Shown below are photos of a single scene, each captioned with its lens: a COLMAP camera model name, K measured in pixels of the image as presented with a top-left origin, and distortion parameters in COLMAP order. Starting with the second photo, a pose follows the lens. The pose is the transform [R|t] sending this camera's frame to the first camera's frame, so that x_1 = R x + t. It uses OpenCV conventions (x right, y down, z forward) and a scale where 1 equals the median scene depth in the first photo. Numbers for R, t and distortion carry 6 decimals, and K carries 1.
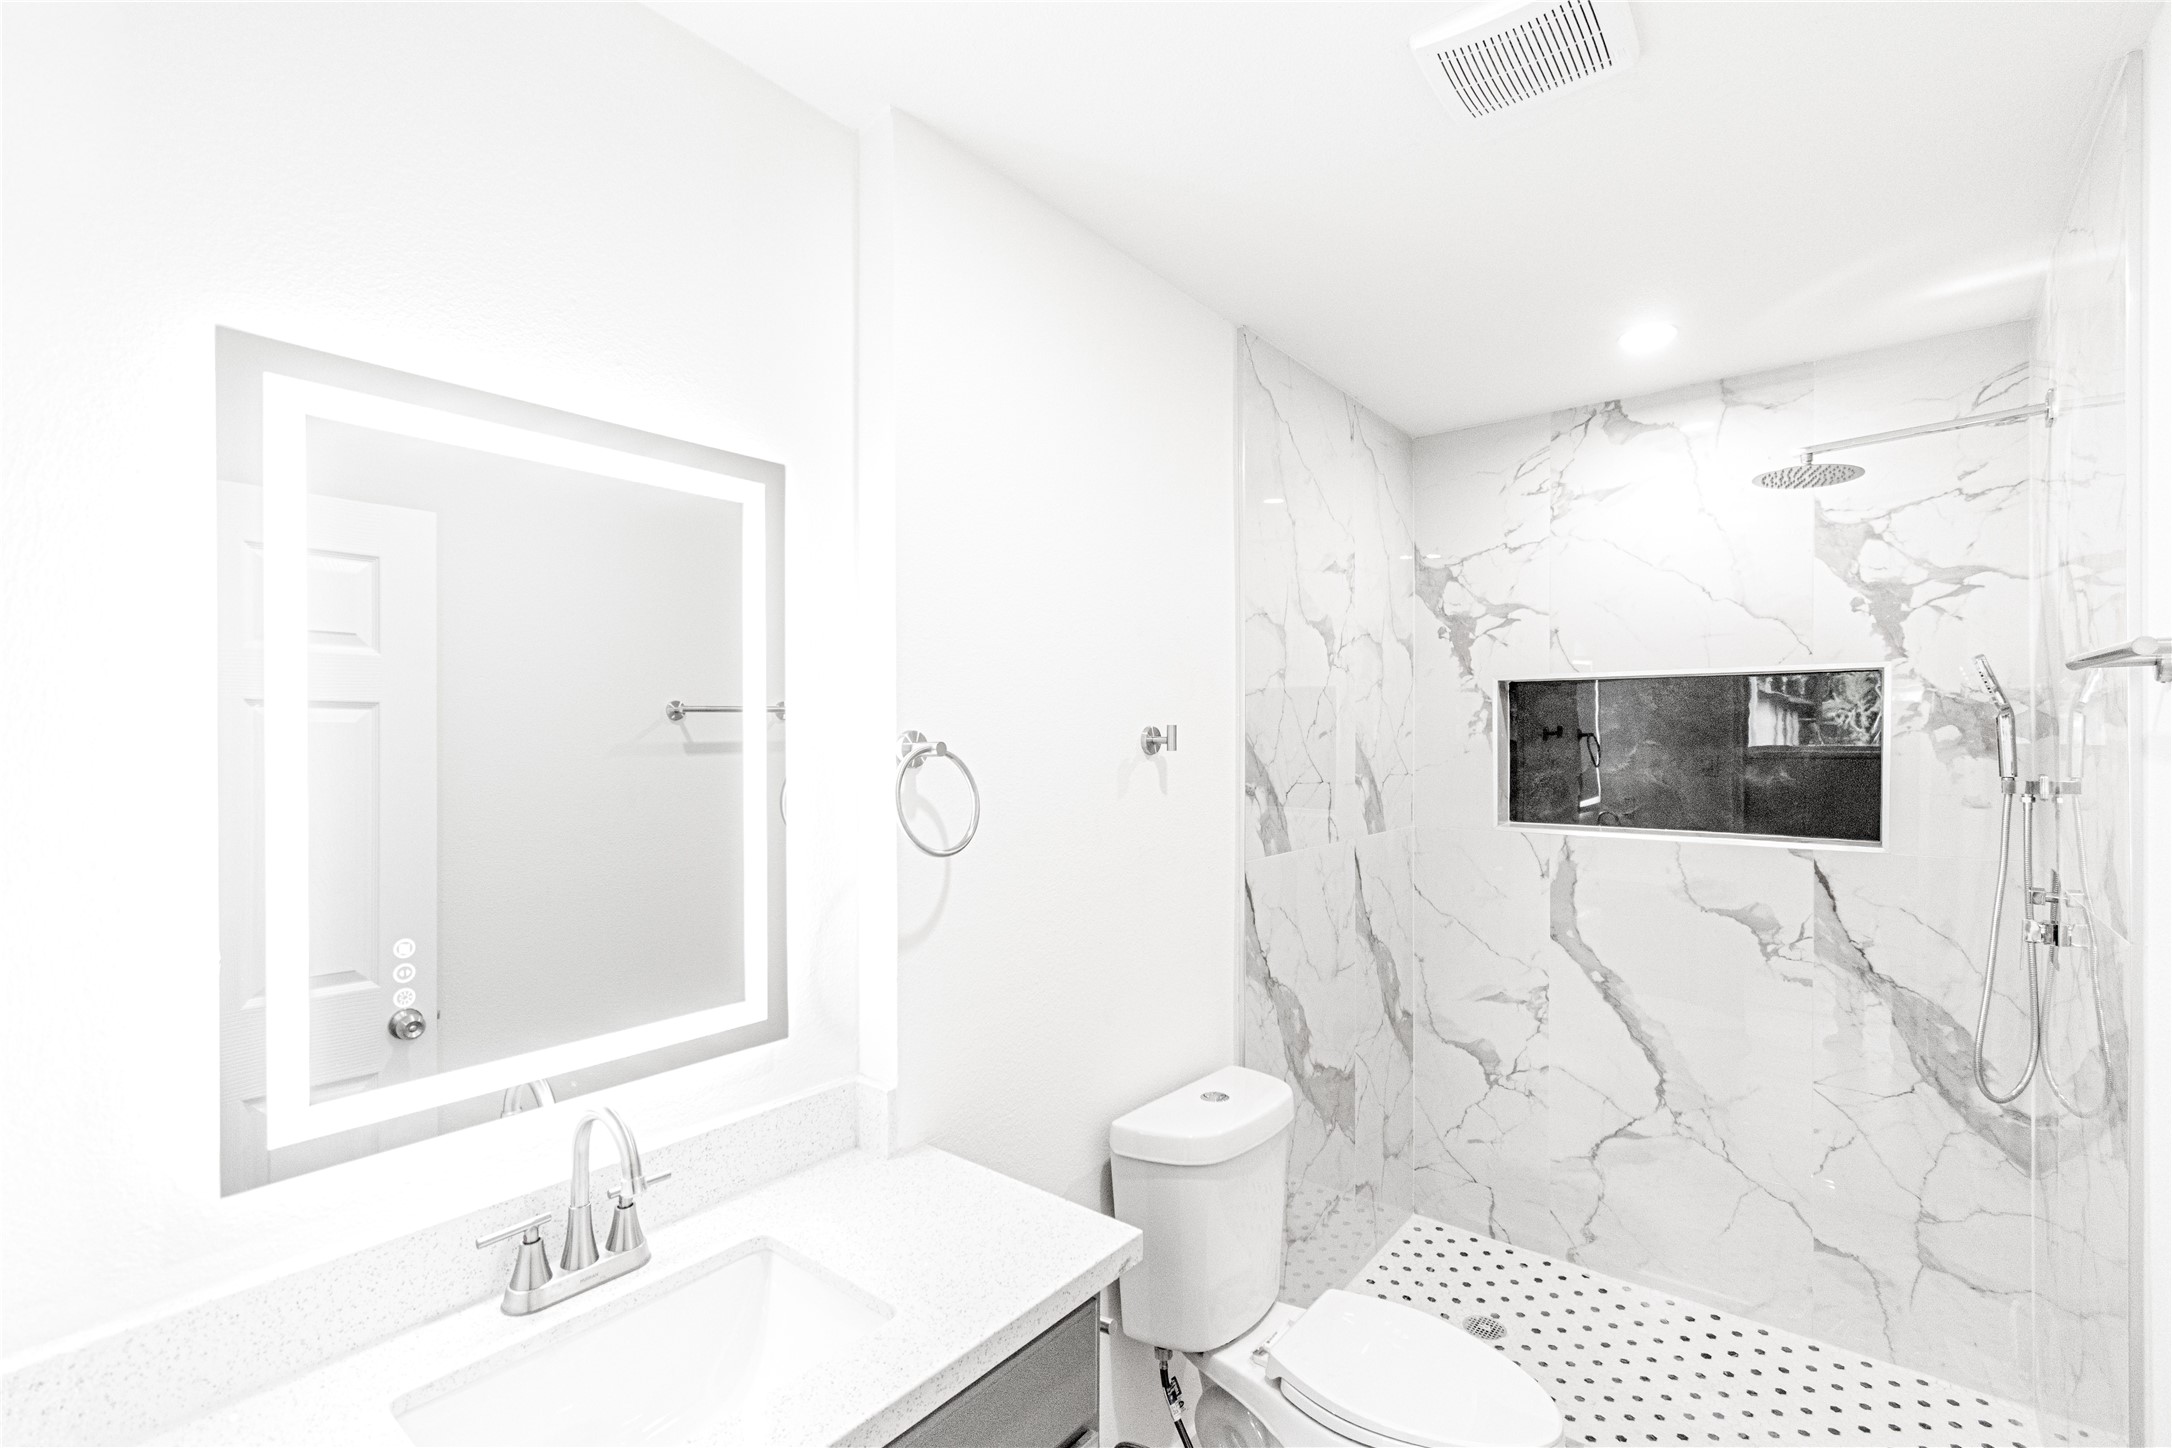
lens RADIAL K [[966.1, 0, 1113.7], [0, 966.1, 739.2], [0, 0, 1]] dist [0.005239, -0.002446]
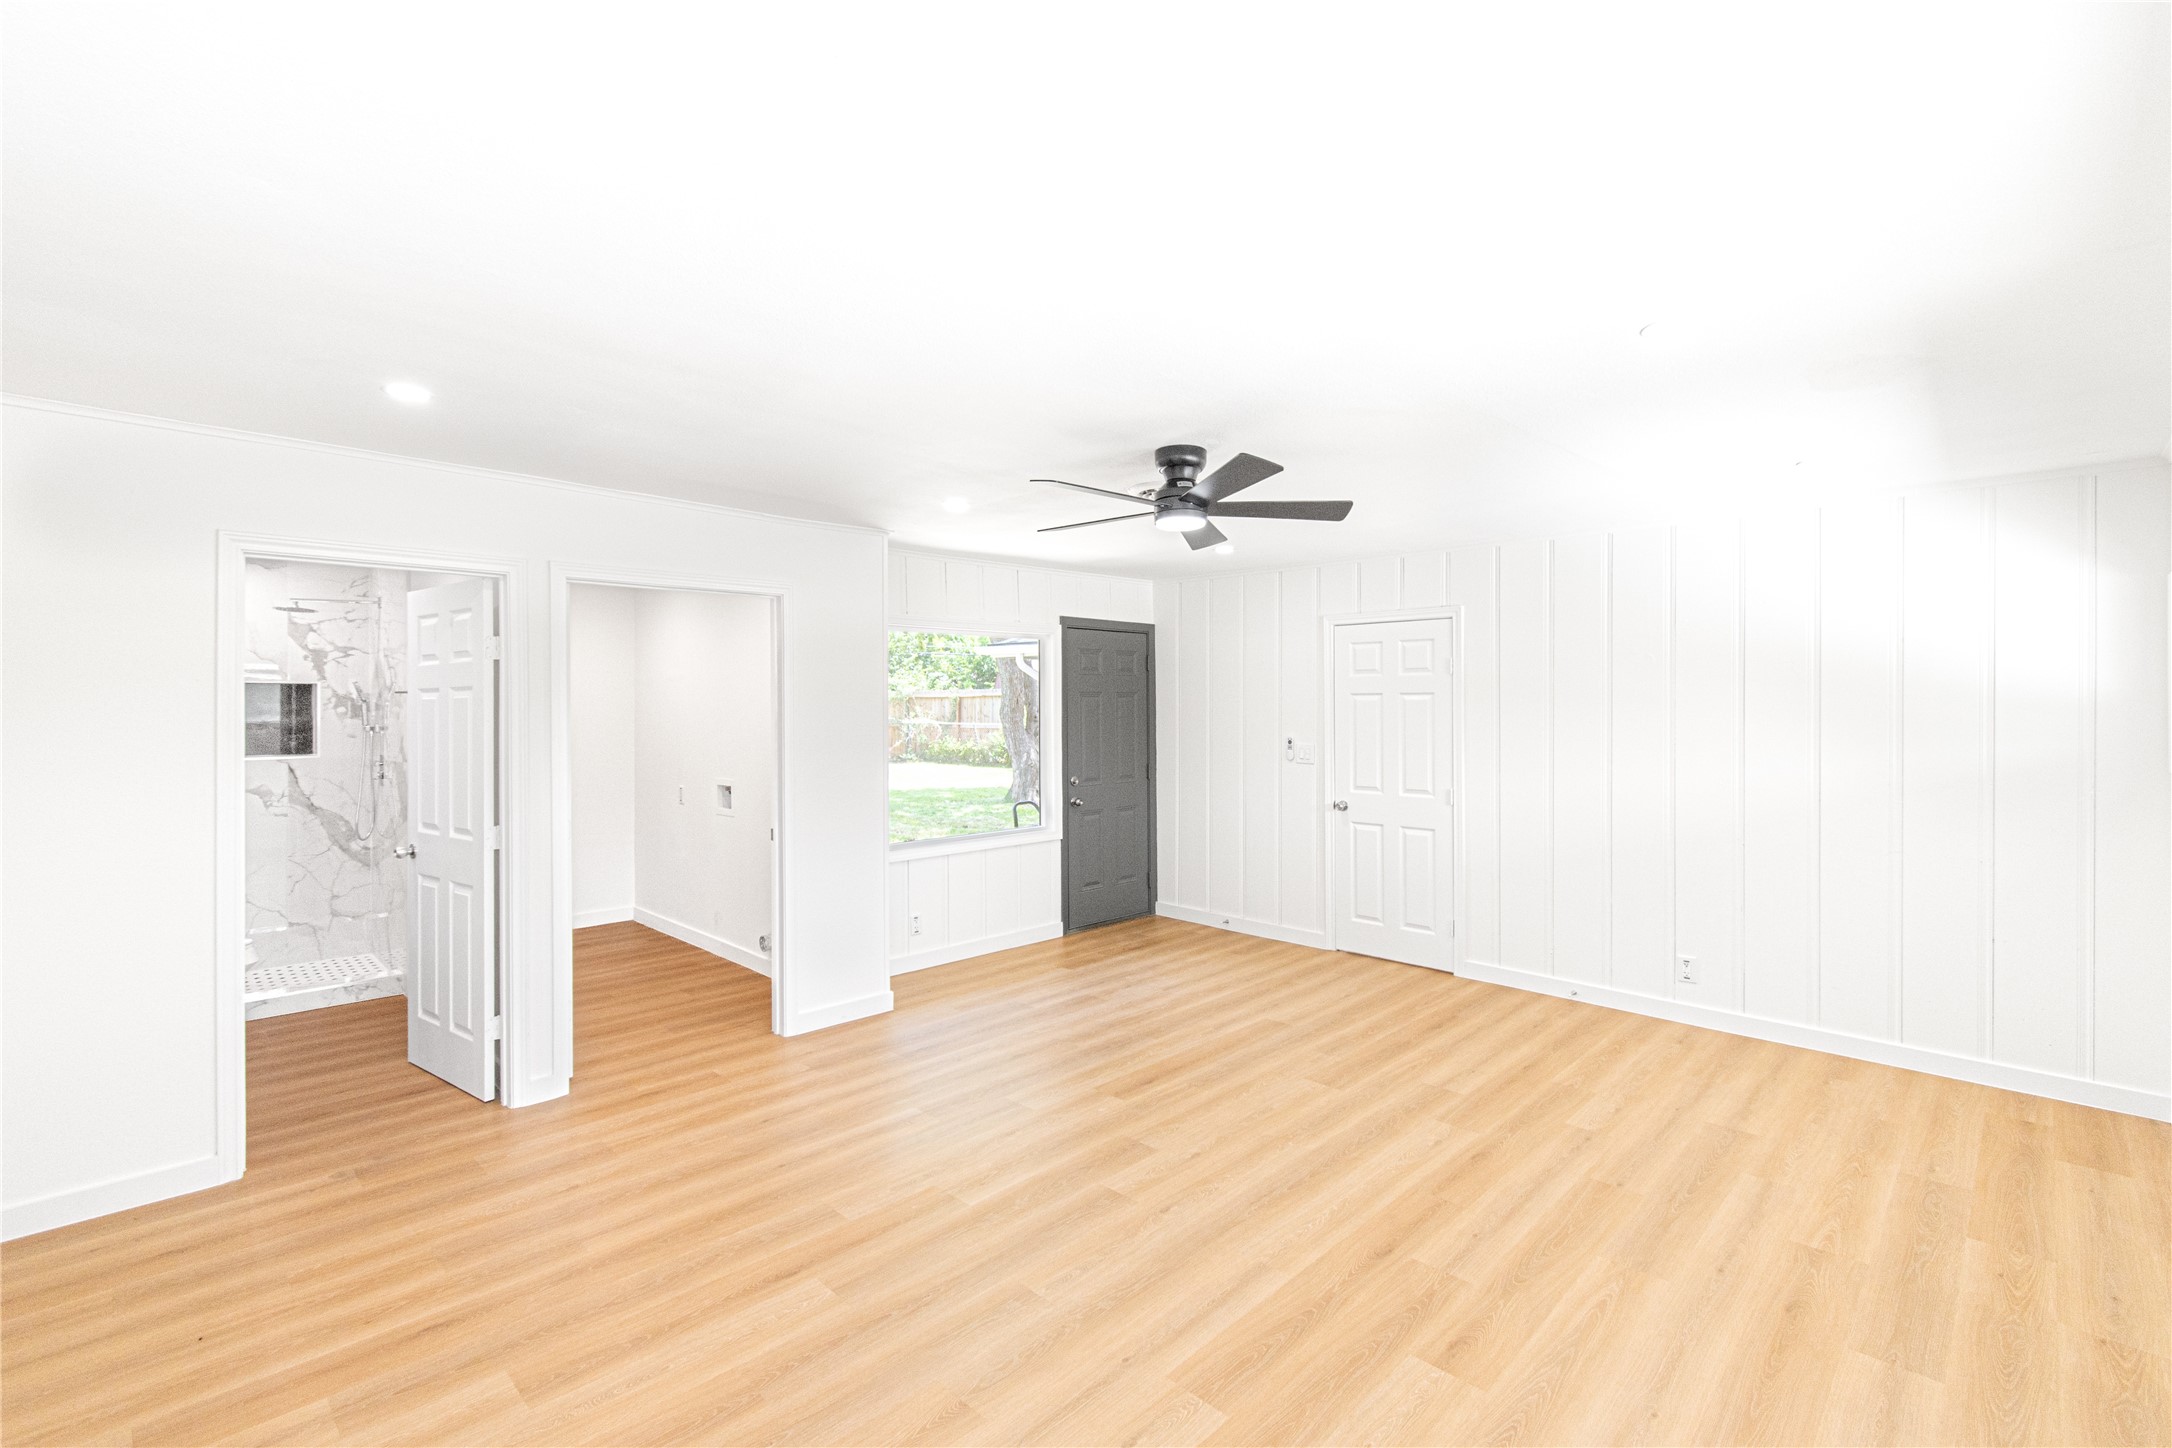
lens RADIAL K [[966.1, 0, 1088.1], [0, 966.1, 707.7], [0, 0, 1]] dist [0.005239, -0.002446]
pose [[0.118833, 0.001496, 0.992913, -1.469515], [0.007472, 0.999969, -0.002401, 0.009657], [-0.992886, 0.007704, 0.118818, -1.290563]]
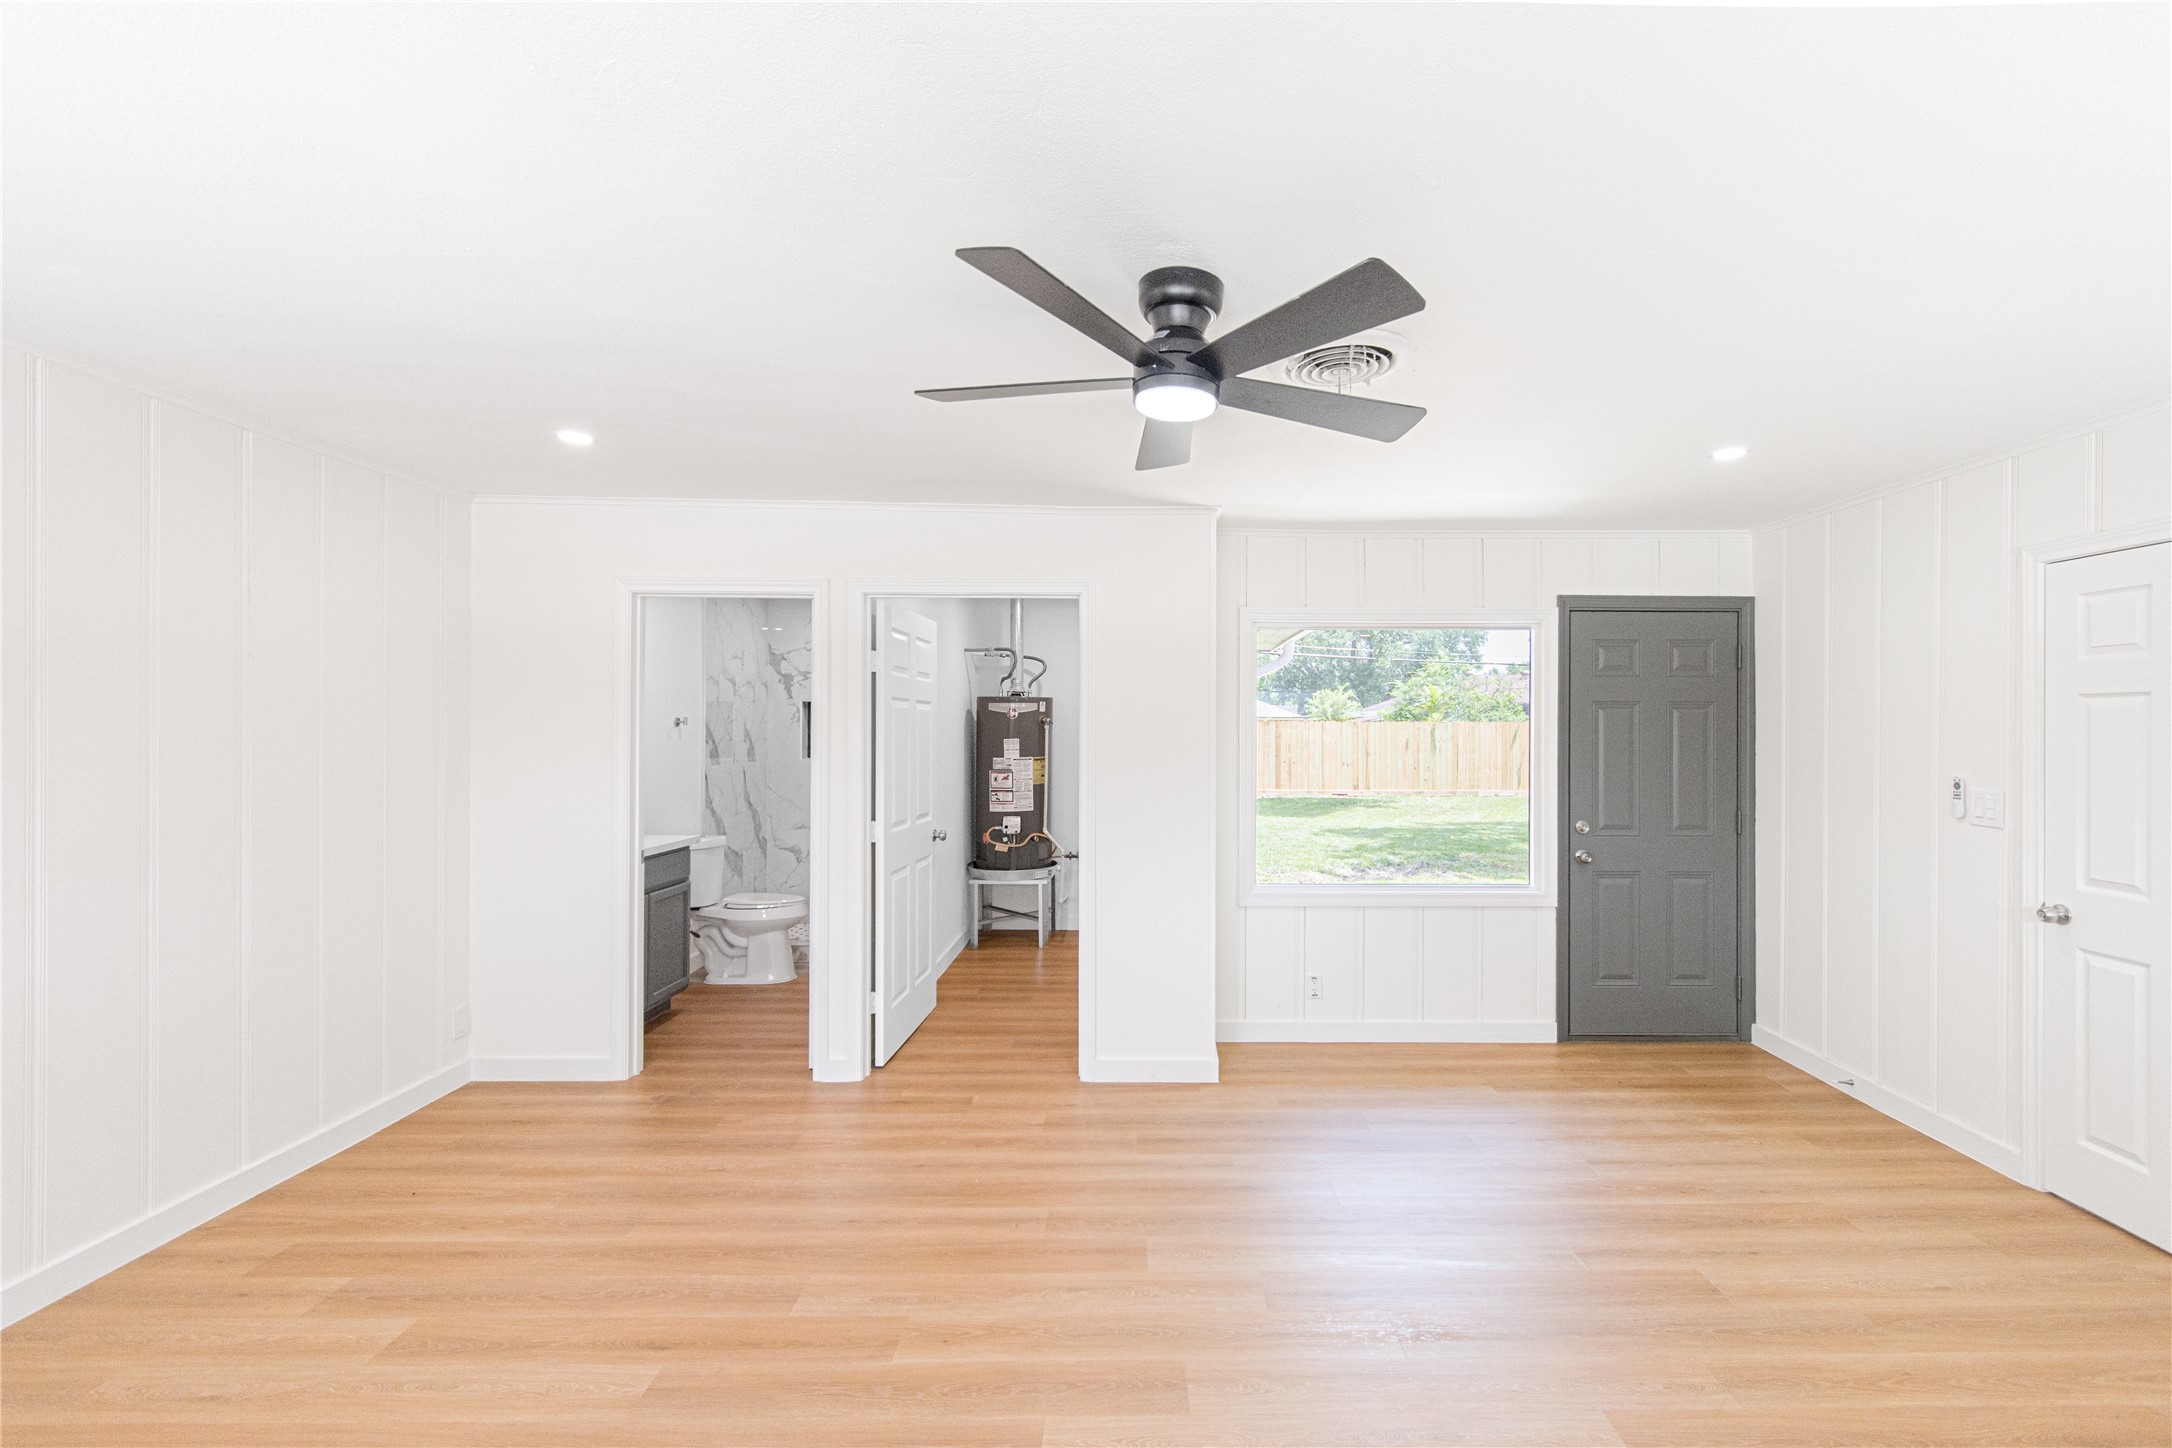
lens RADIAL K [[966.1, 0, 1155.0], [0, 966.1, 733.6], [0, 0, 1]] dist [0.005239, -0.002446]
pose [[0.776864, 0.005832, 0.629641, -0.594297], [-0.004664, 0.999983, -0.003507, 0.034814], [-0.629651, -0.000213, 0.776878, -1.923988]]
